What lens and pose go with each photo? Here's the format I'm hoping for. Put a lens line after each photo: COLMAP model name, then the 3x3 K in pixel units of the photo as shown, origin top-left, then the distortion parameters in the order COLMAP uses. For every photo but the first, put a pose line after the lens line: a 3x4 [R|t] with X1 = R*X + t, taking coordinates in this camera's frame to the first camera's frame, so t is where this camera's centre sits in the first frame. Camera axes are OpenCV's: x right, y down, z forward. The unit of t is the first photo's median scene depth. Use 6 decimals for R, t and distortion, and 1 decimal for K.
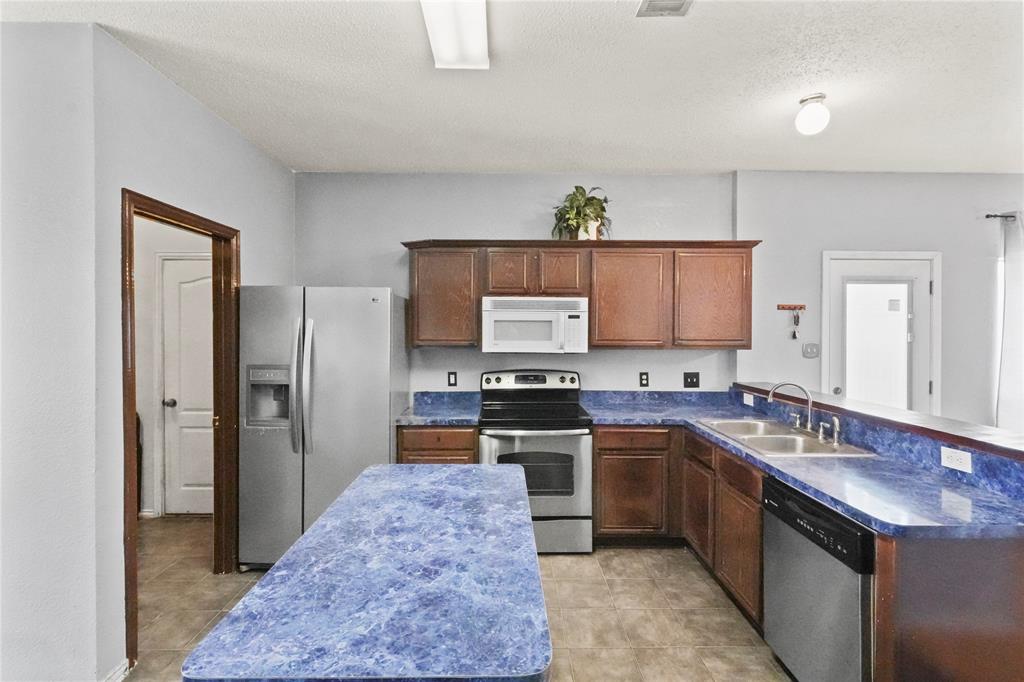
lens RADIAL K [[470.8, 0, 507.7], [0, 470.8, 331.1], [0, 0, 1]] dist [-0.002593, 0.000346]
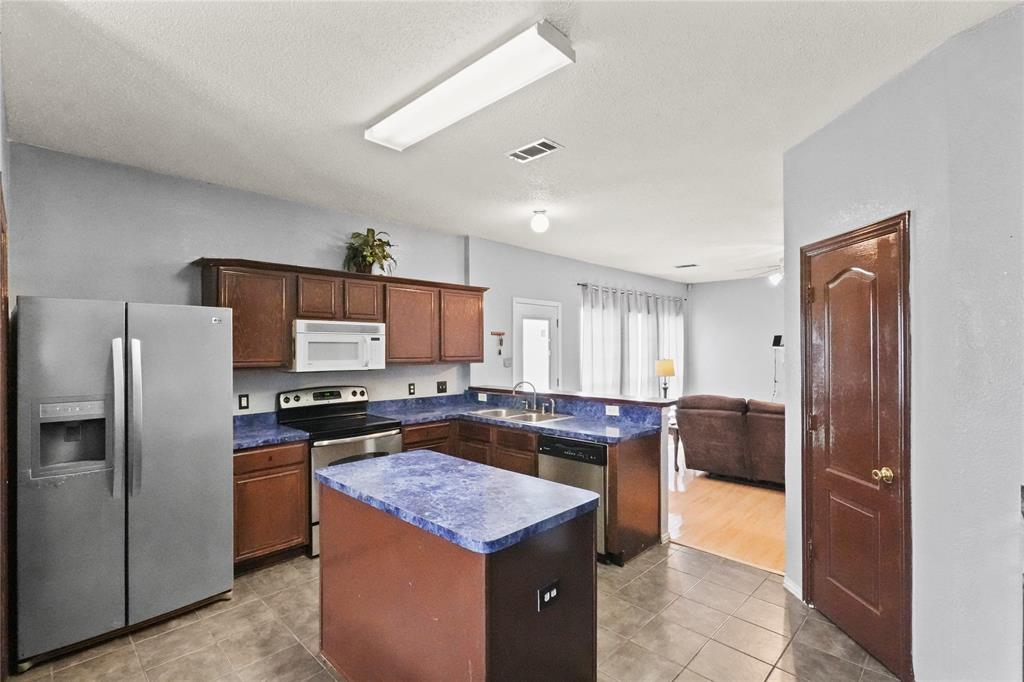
lens RADIAL K [[470.8, 0, 507.1], [0, 470.8, 346.9], [0, 0, 1]] dist [-0.002593, 0.000346]
pose [[0.710809, -0.004505, 0.703371, -0.456552], [0.011122, 0.999926, -0.004836, -0.001076], [-0.703297, 0.011261, 0.710806, -0.082445]]
